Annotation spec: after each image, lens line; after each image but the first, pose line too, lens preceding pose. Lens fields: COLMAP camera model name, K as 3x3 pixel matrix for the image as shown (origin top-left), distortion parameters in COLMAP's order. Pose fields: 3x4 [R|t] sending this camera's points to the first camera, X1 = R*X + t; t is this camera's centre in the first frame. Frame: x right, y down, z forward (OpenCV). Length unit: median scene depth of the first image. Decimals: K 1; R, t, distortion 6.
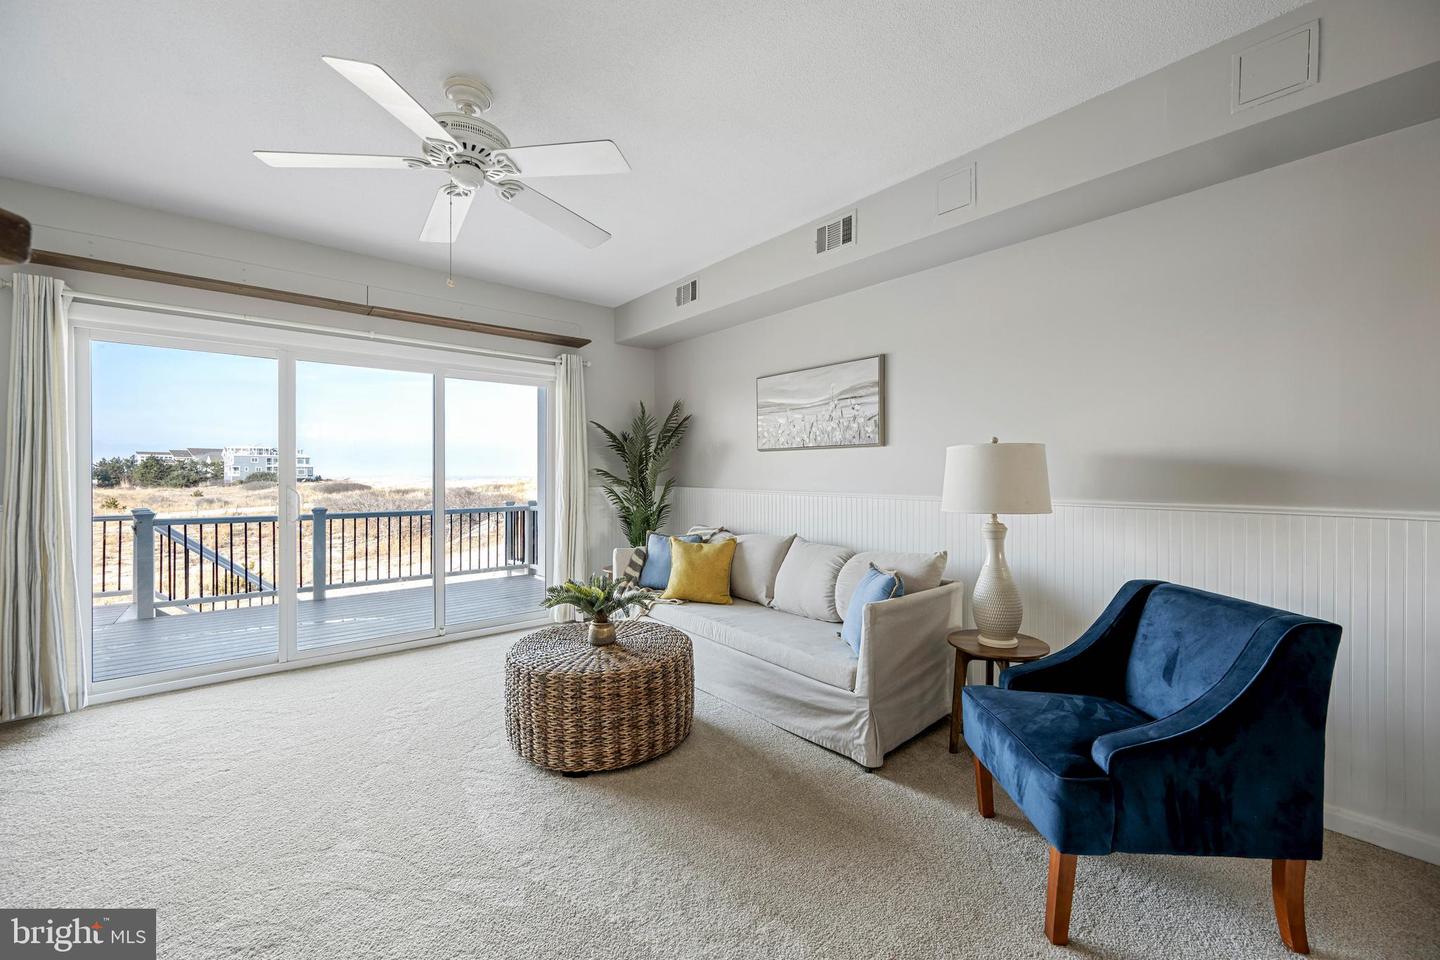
lens RADIAL K [[573.0, 0, 706.4], [0, 573.0, 476.6], [0, 0, 1]] dist [0.008285, -0.000202]
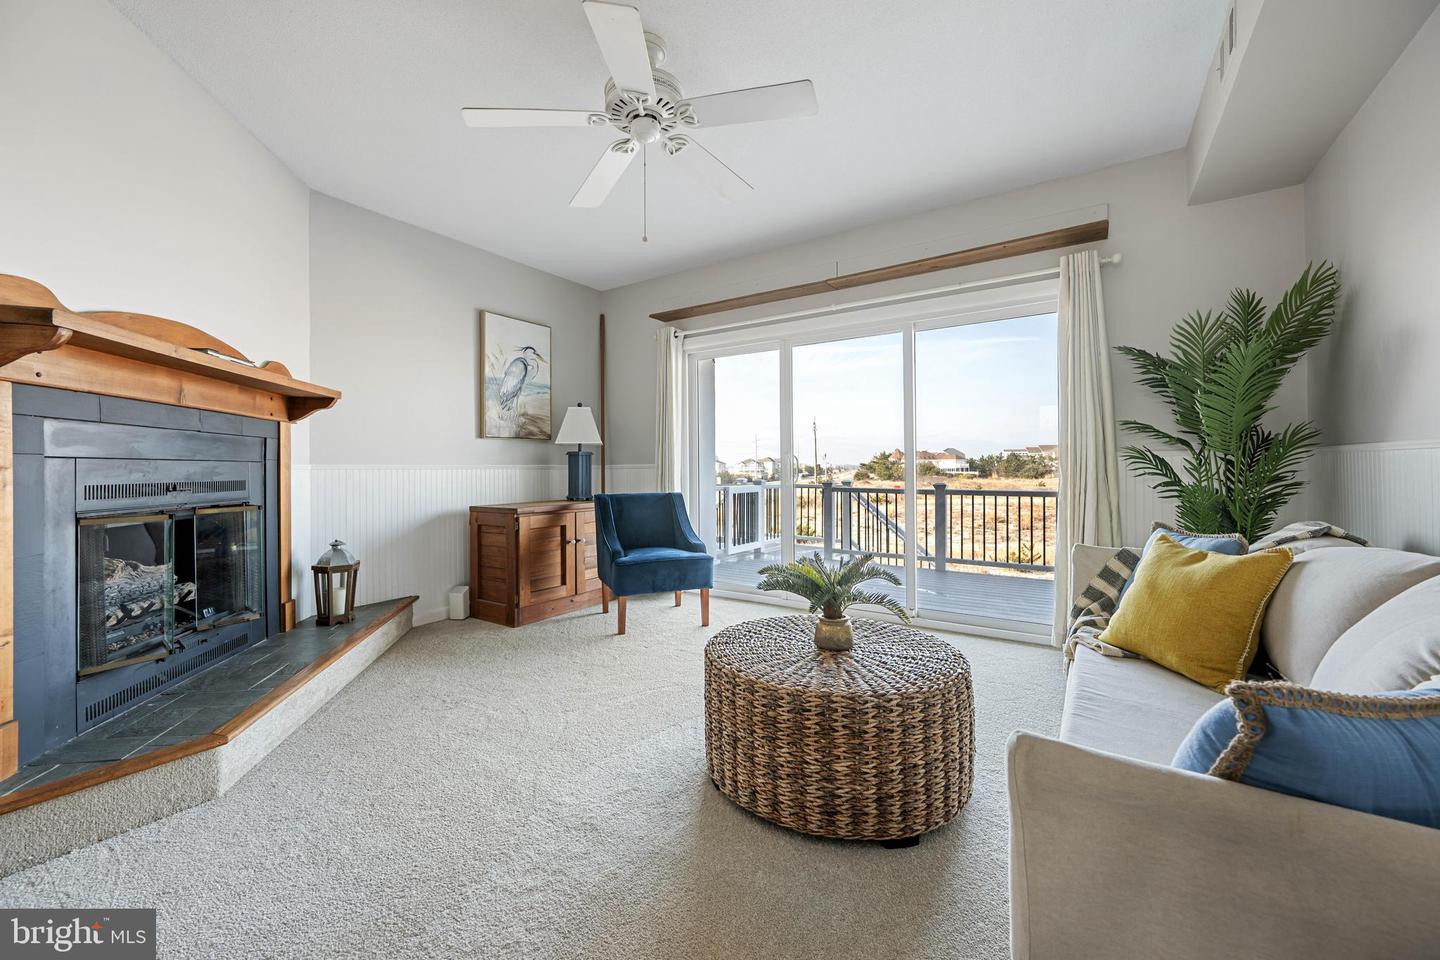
lens RADIAL K [[570.7, 0, 699.7], [0, 570.7, 464.9], [0, 0, 1]] dist [0.002290, 0.000261]
pose [[0.290534, -0.007485, -0.956835, 0.162249], [-0.001163, 0.999966, -0.008176, 0.023572], [0.956864, 0.003488, 0.290516, 0.223060]]
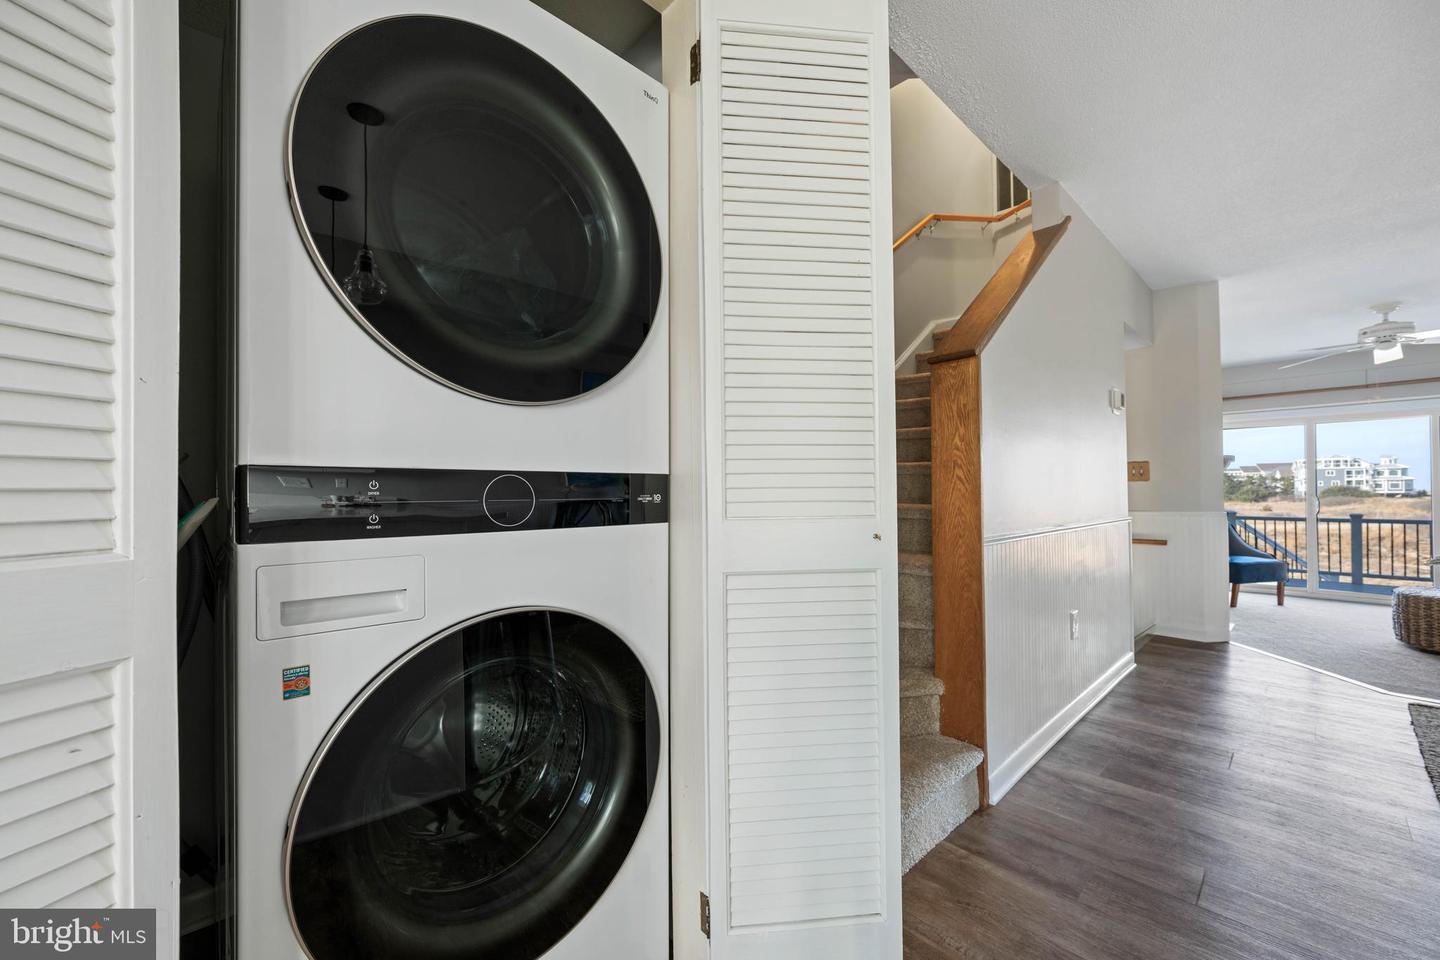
lens RADIAL K [[569.5, 0, 731.0], [0, 569.5, 486.3], [0, 0, 1]] dist [-0.001324, 0.000007]
pose [[0.092045, -0.011038, -0.995694, 0.396802], [0.001559, 0.999939, -0.010941, 0.002878], [0.995754, -0.000546, 0.092056, -0.438816]]
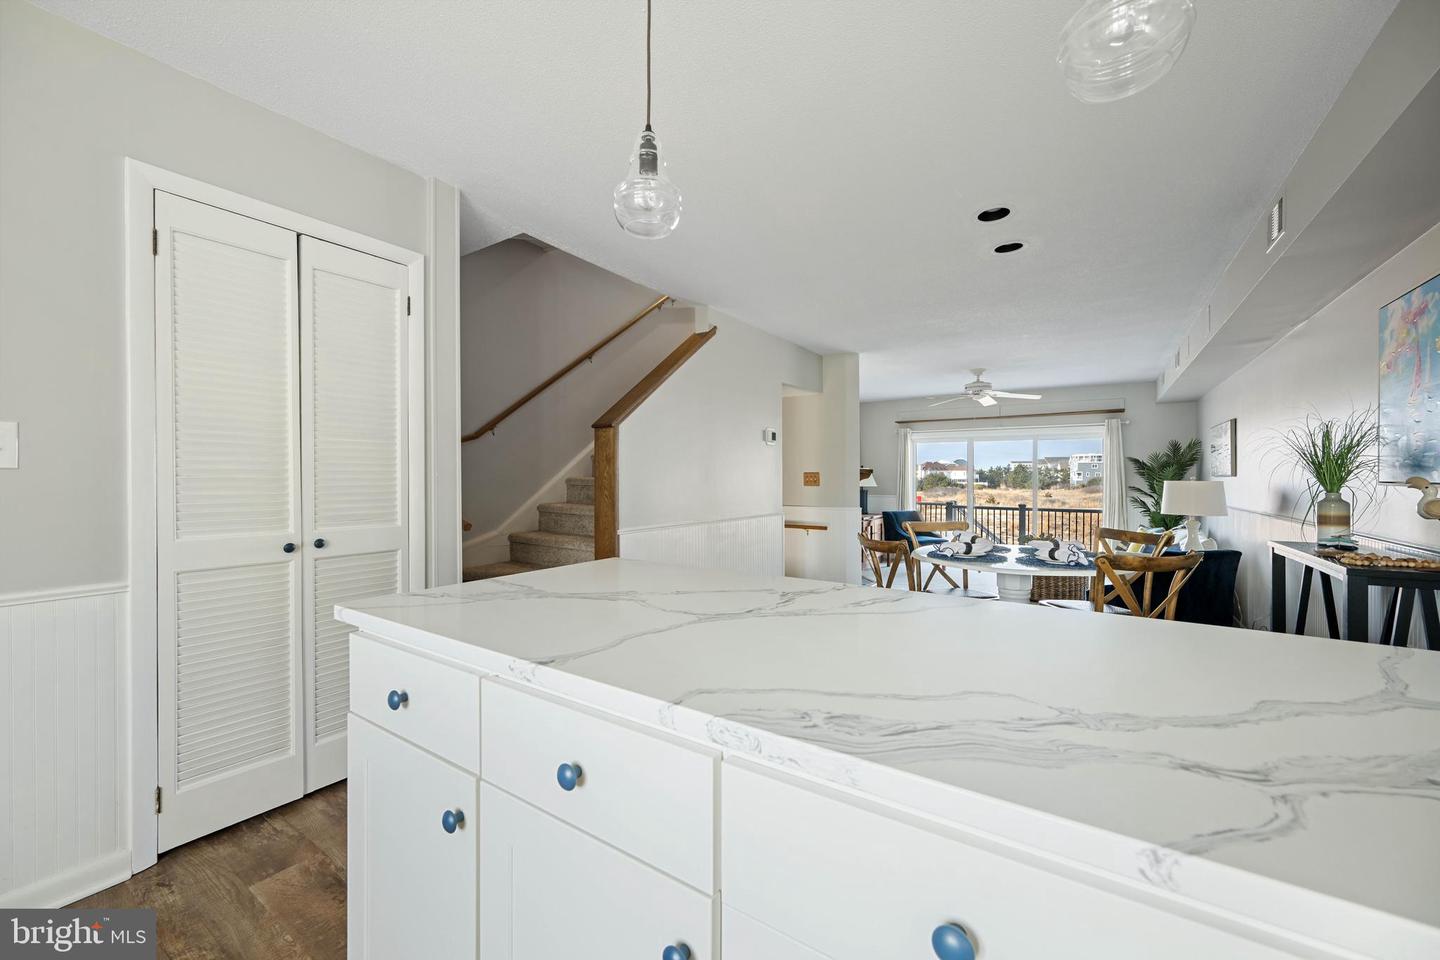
lens RADIAL K [[562.2, 0, 717.7], [0, 562.2, 477.2], [0, 0, 1]] dist [-0.000918, -0.000063]
pose [[0.301683, 0.002507, -0.953405, 0.589699], [-0.009091, 0.999959, -0.000247, -0.017548], [0.953365, 0.008742, 0.301694, -0.365142]]
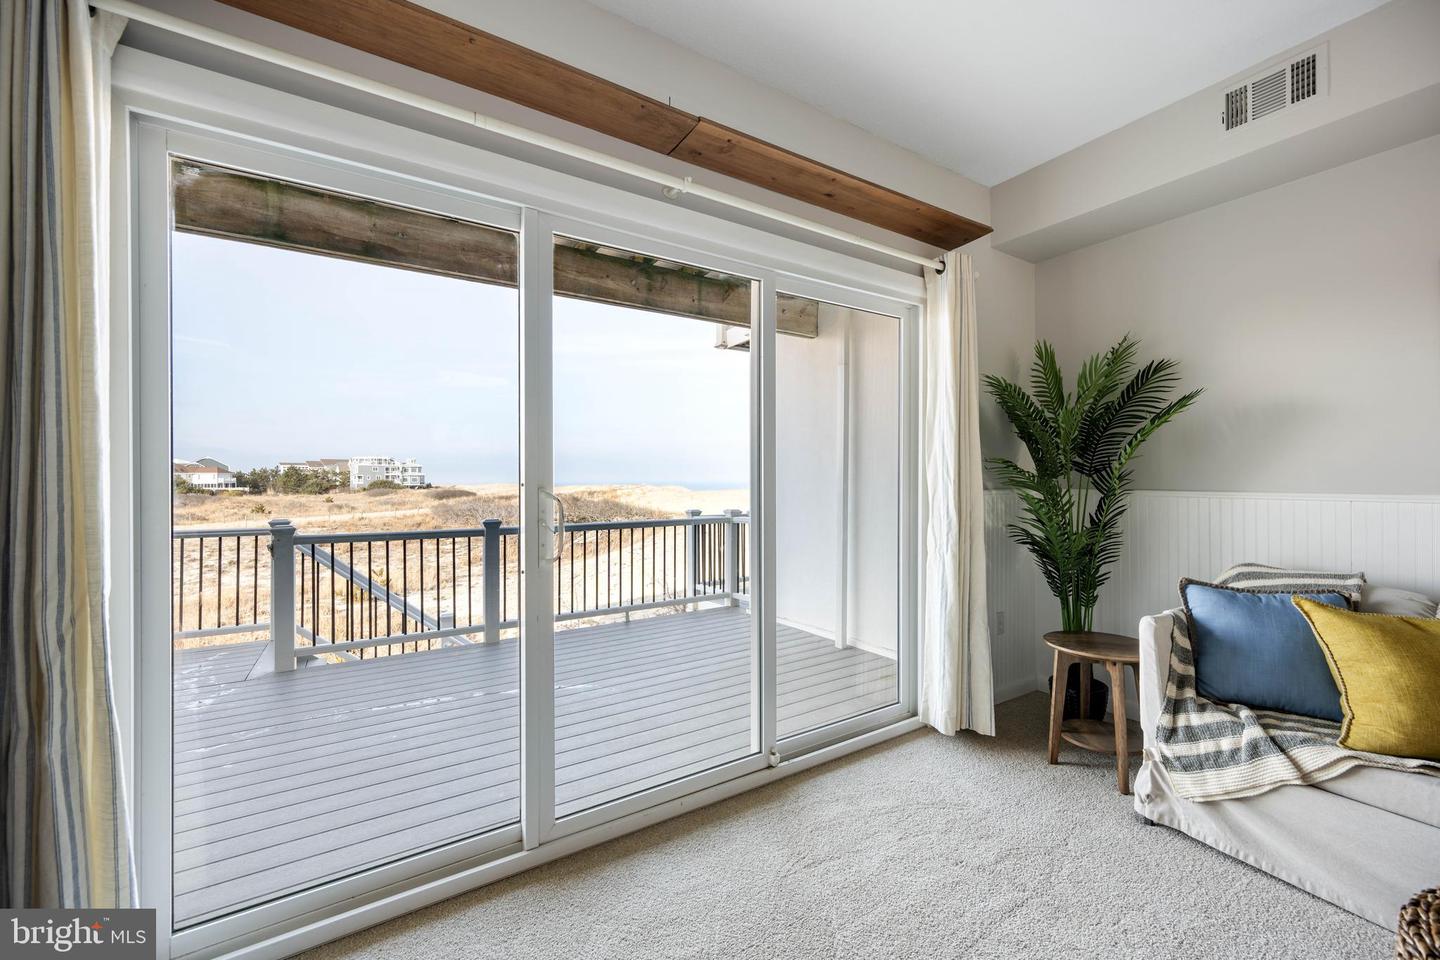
lens RADIAL K [[562.2, 0, 717.7], [0, 562.2, 477.2], [0, 0, 1]] dist [-0.000918, -0.000063]
pose [[0.993177, -0.004703, -0.116519, -0.239521], [0.003471, 0.999936, -0.010771, 0.005765], [0.116562, 0.010293, 0.993130, 0.248484]]
